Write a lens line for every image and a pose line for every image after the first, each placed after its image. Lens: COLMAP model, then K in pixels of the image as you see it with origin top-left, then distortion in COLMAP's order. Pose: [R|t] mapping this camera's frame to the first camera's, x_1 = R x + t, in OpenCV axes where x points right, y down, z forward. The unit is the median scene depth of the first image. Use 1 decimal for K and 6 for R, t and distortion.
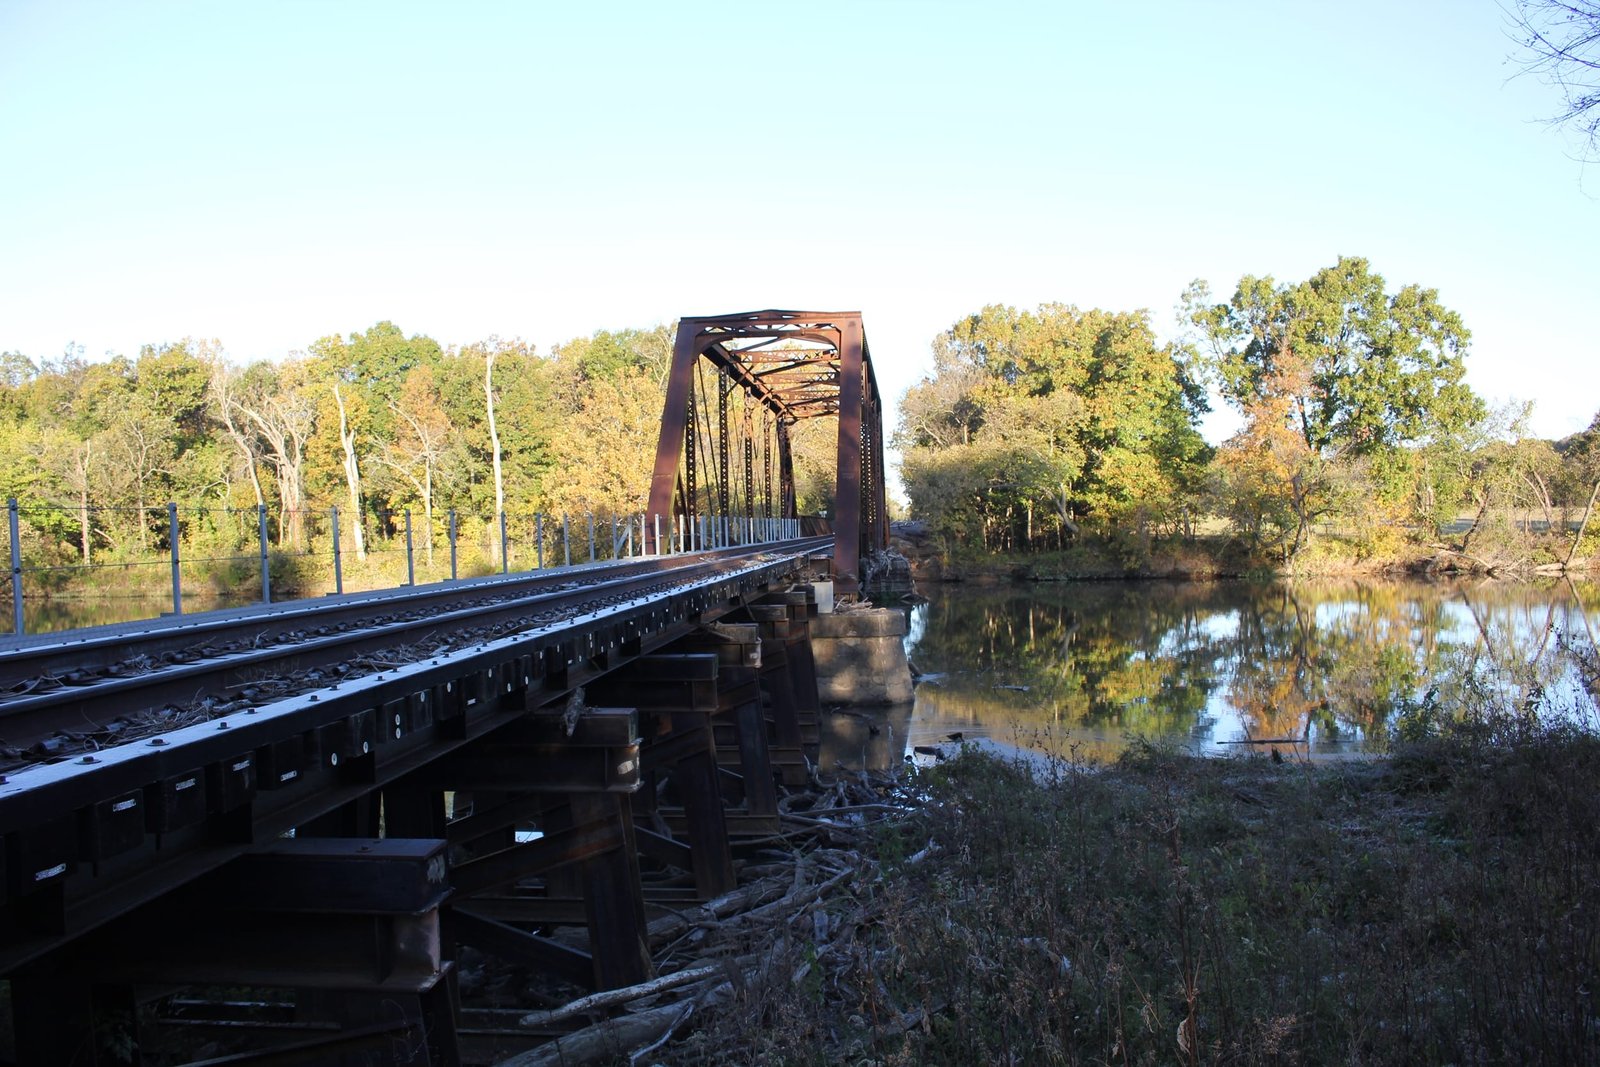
lens RADIAL K [[1318.7, 0, 800.0], [0, 1318.7, 533.5], [0, 0, 1]] dist [-0.164071, 0.137723]
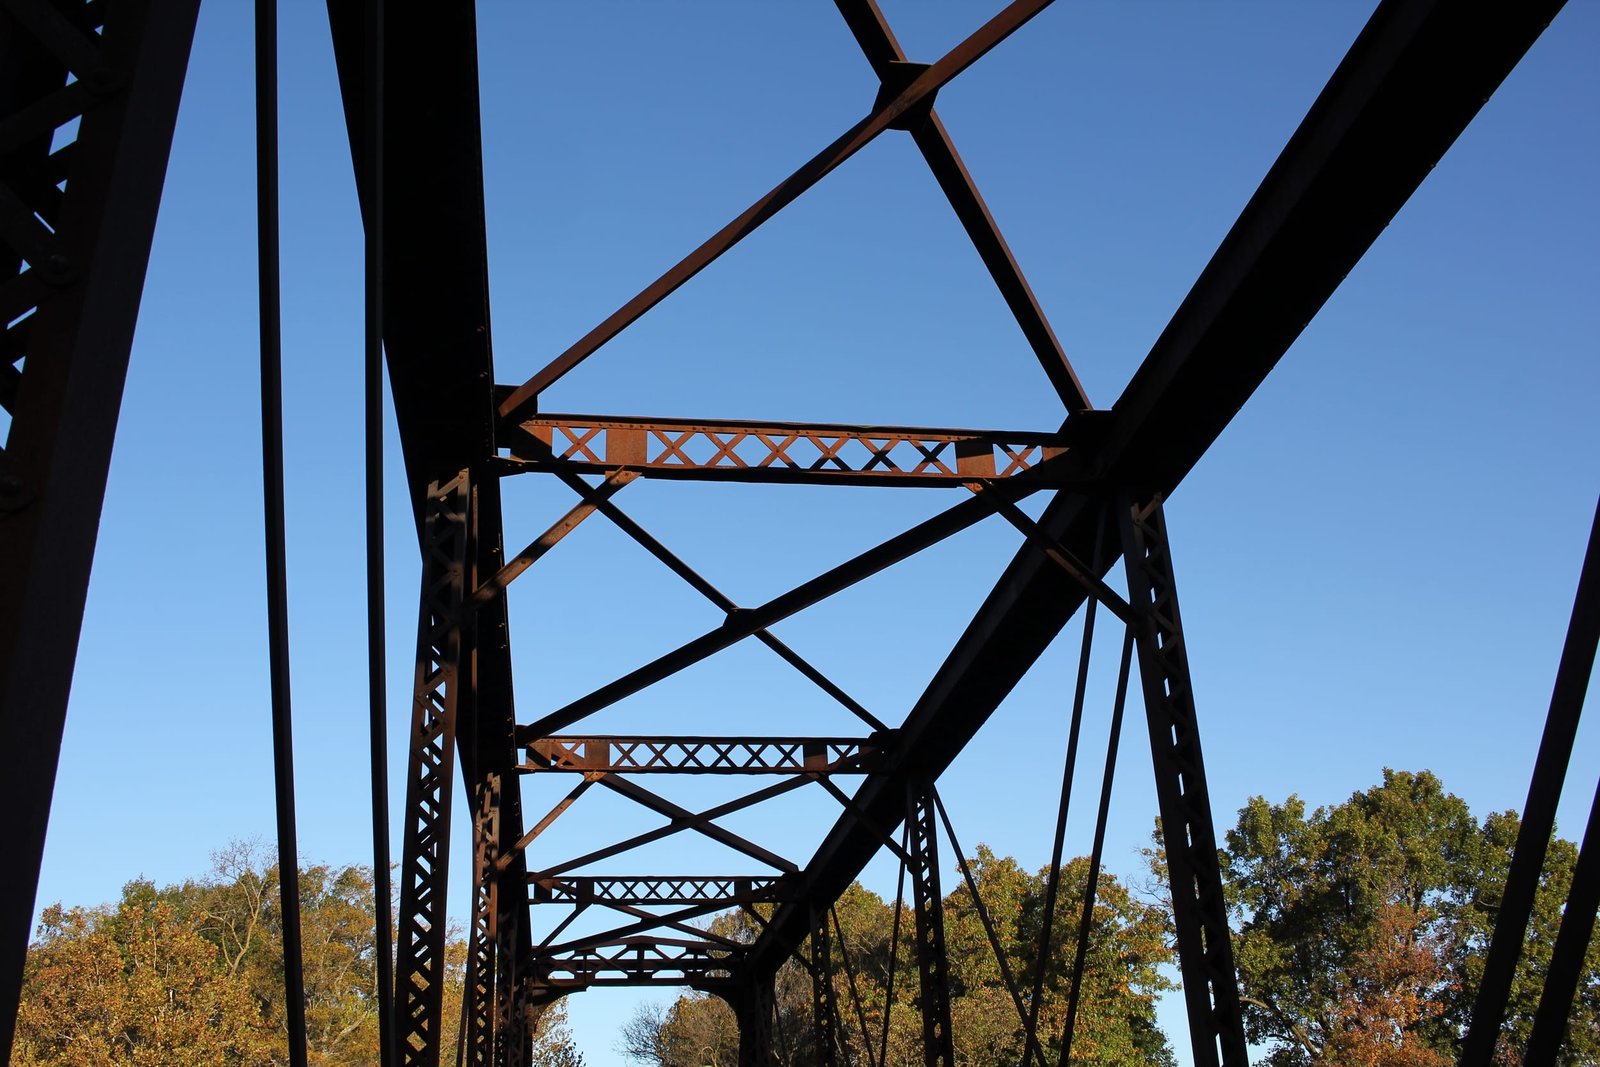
lens RADIAL K [[1485.5, 0, 800.0], [0, 1485.5, 533.5], [0, 0, 1]] dist [-0.116236, -0.001317]
pose [[0.972205, 0.083069, 0.218898, -0.027337], [0.022552, 0.897370, -0.440702, -0.011849], [-0.233041, 0.433389, 0.870555, 0.388997]]
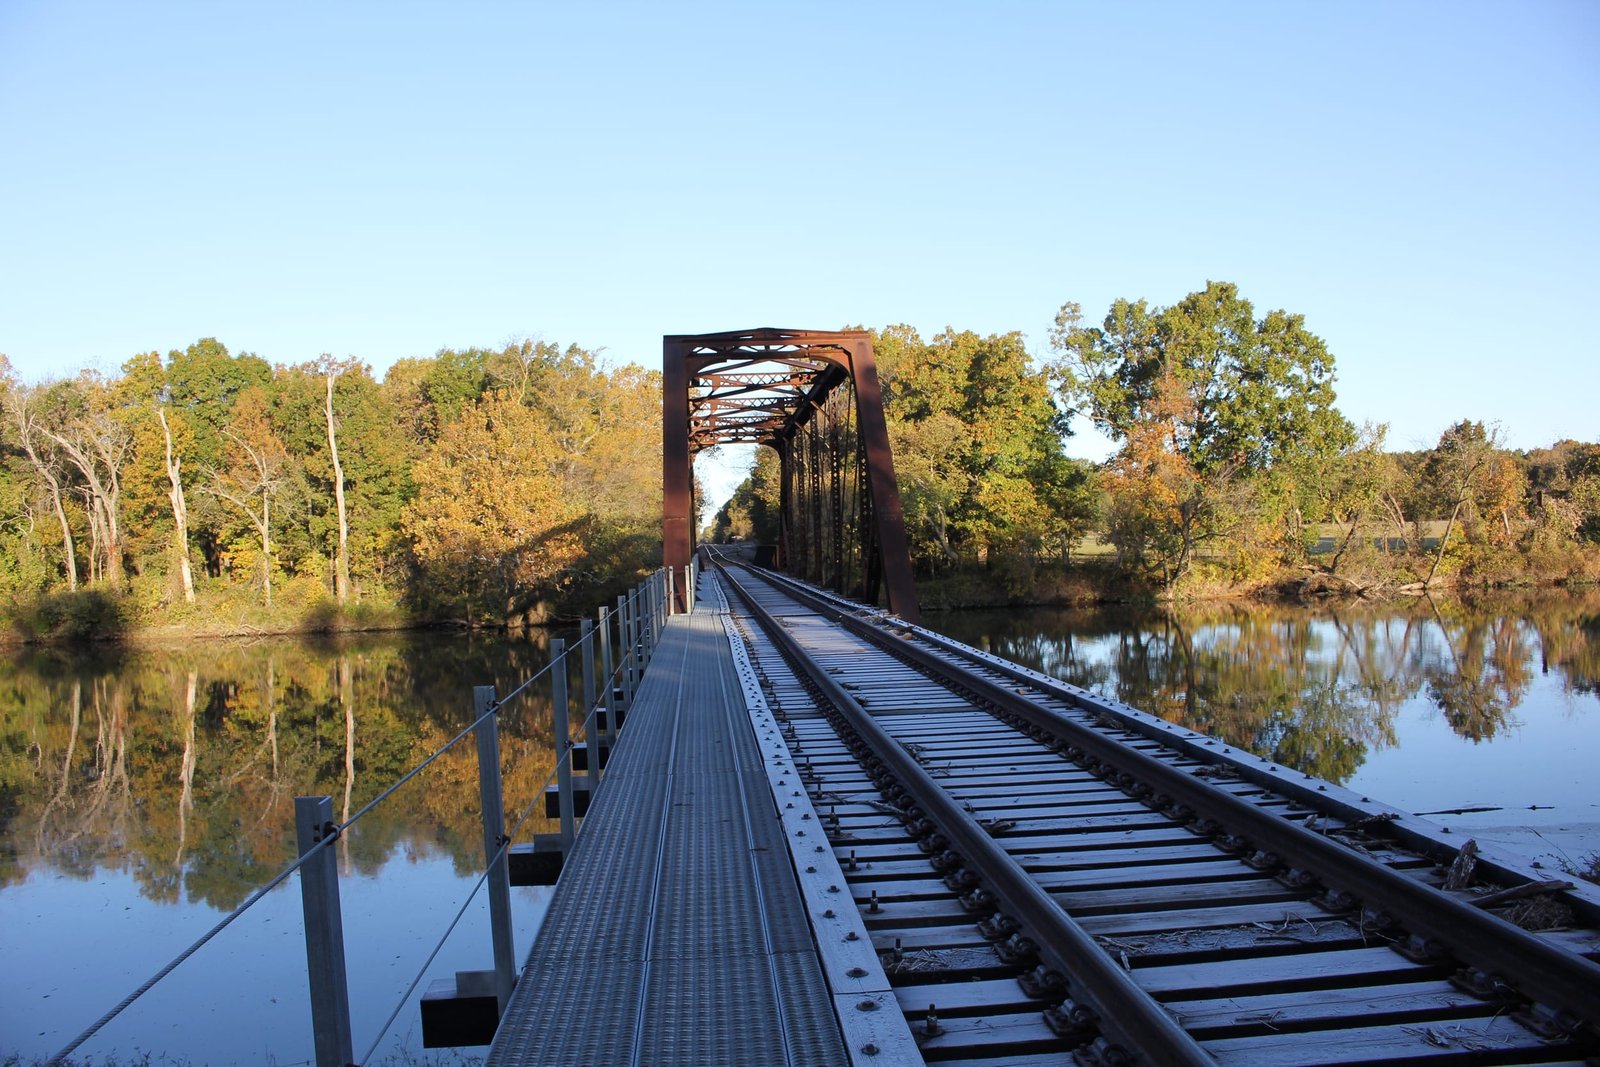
lens RADIAL K [[1318.7, 0, 800.0], [0, 1318.7, 533.5], [0, 0, 1]] dist [-0.164071, 0.137723]
pose [[0.987512, -0.011639, 0.157112, -0.057694], [0.014214, 0.999782, -0.015274, -0.007188], [-0.156900, 0.017317, 0.987463, 0.048792]]
